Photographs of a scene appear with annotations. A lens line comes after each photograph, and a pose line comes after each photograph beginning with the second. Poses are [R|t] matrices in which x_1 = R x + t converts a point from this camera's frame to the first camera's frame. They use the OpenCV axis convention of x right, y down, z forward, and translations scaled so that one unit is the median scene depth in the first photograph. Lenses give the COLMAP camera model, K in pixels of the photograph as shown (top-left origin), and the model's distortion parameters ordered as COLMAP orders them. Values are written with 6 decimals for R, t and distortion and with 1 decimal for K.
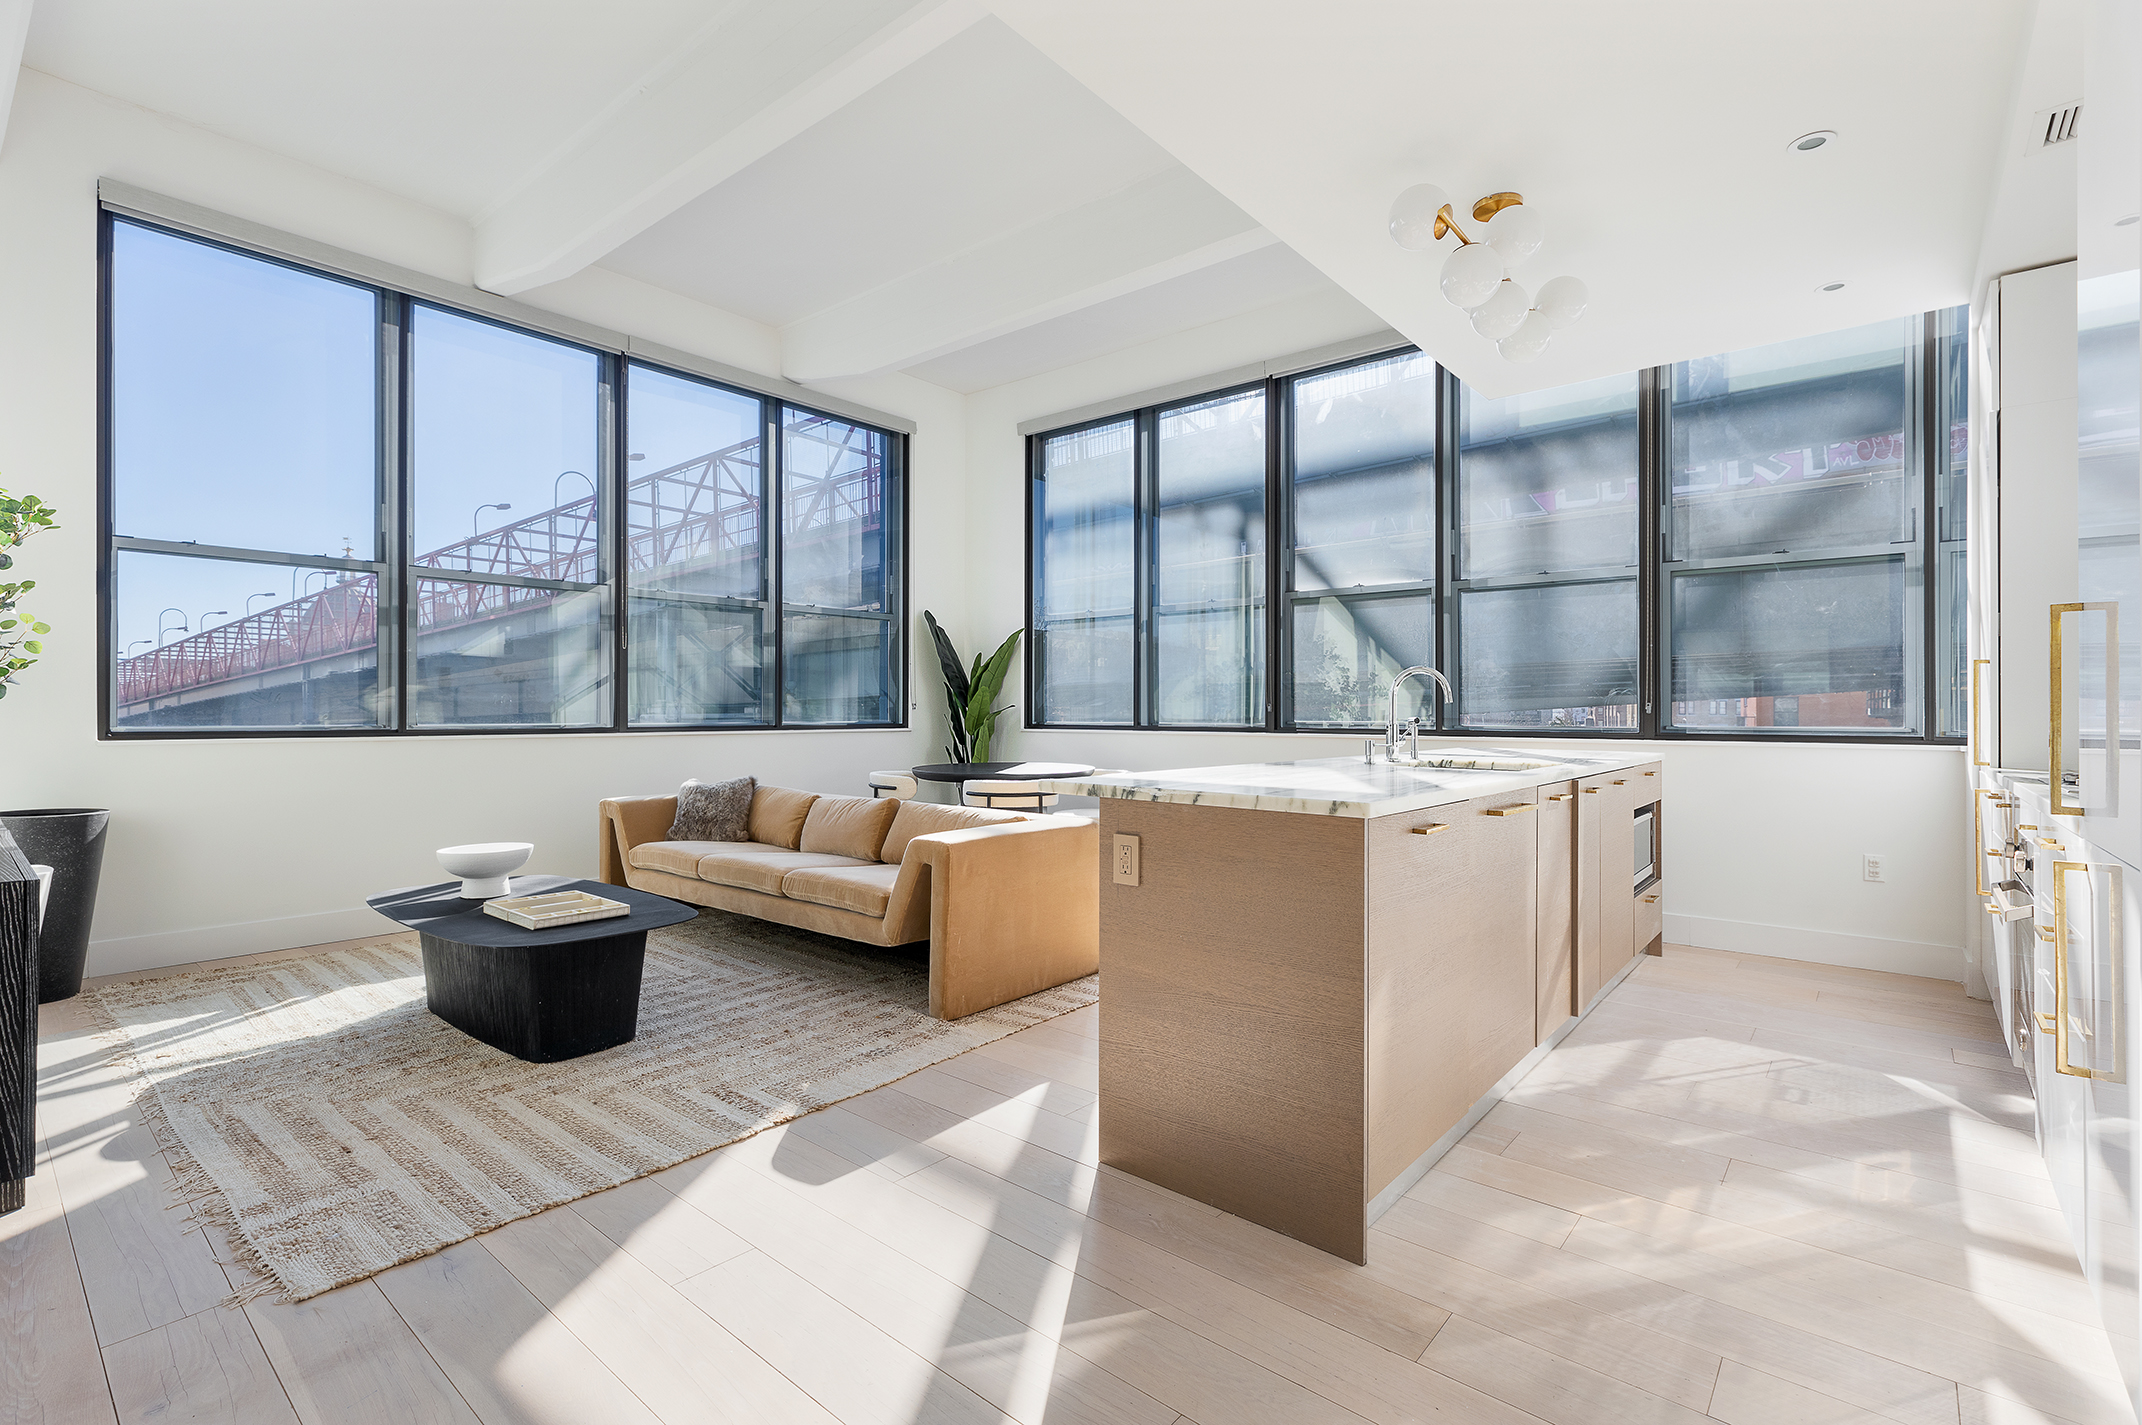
lens RADIAL K [[970.5, 0, 1071.0], [0, 970.5, 712.5], [0, 0, 1]] dist [0.016735, -0.000263]
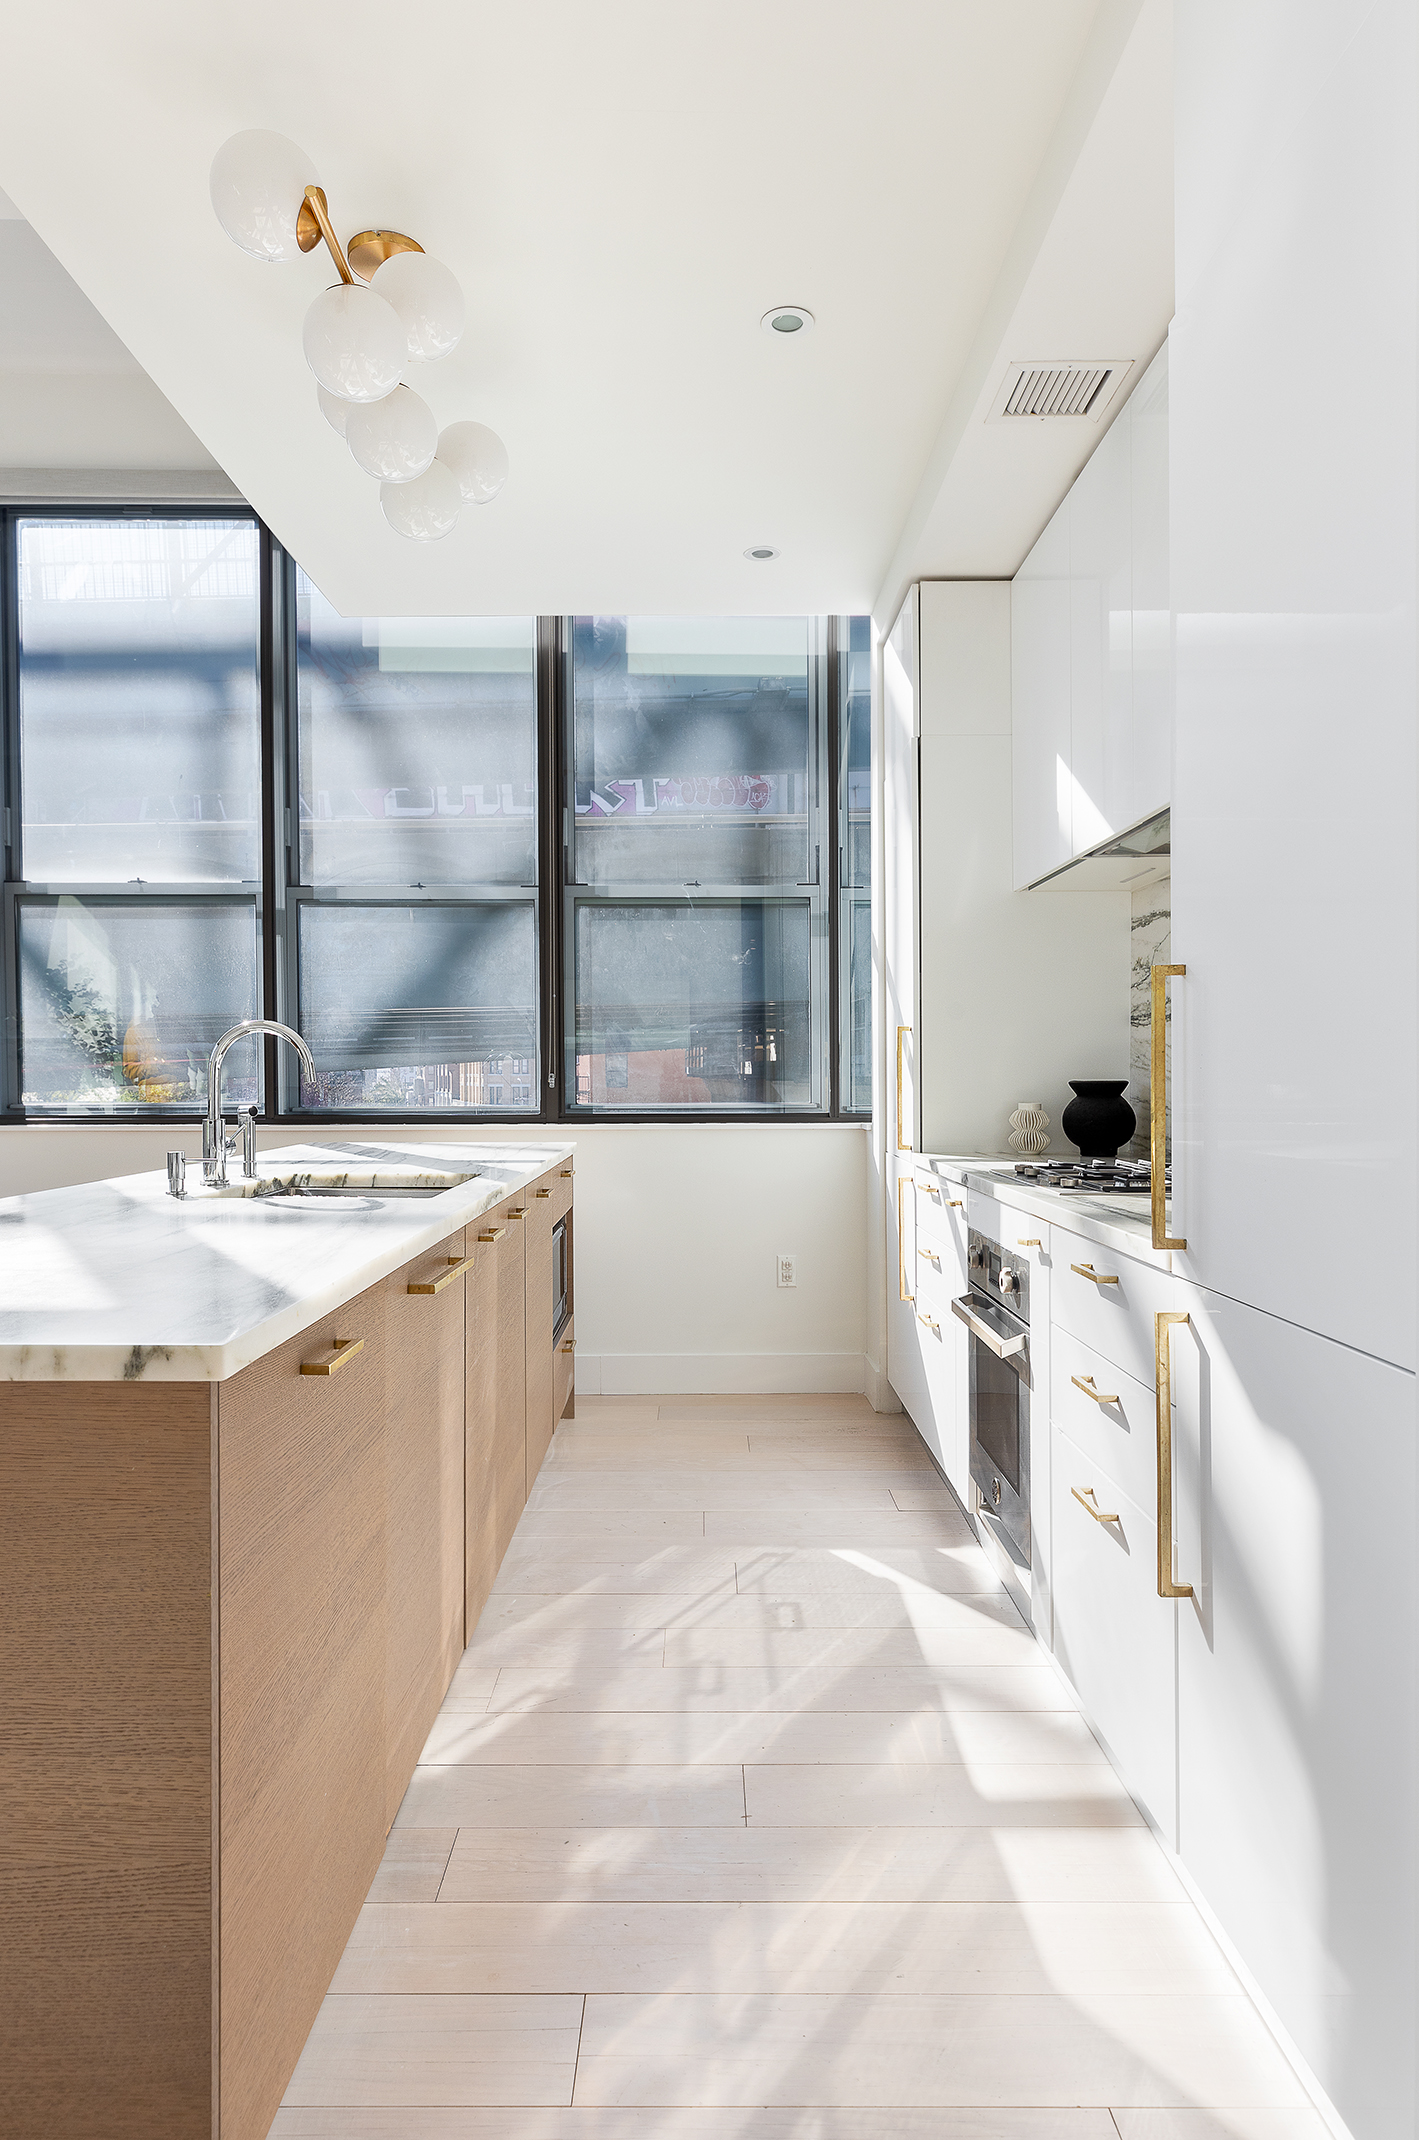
lens RADIAL K [[1307.8, 0, 709.5], [0, 1307.8, 1070.0], [0, 0, 1]] dist [0.004746, -0.001788]
pose [[0.757627, -0.006005, 0.652660, 0.044941], [0.007331, 0.999973, 0.000690, -0.014517], [-0.652647, 0.004262, 0.757651, 0.205752]]
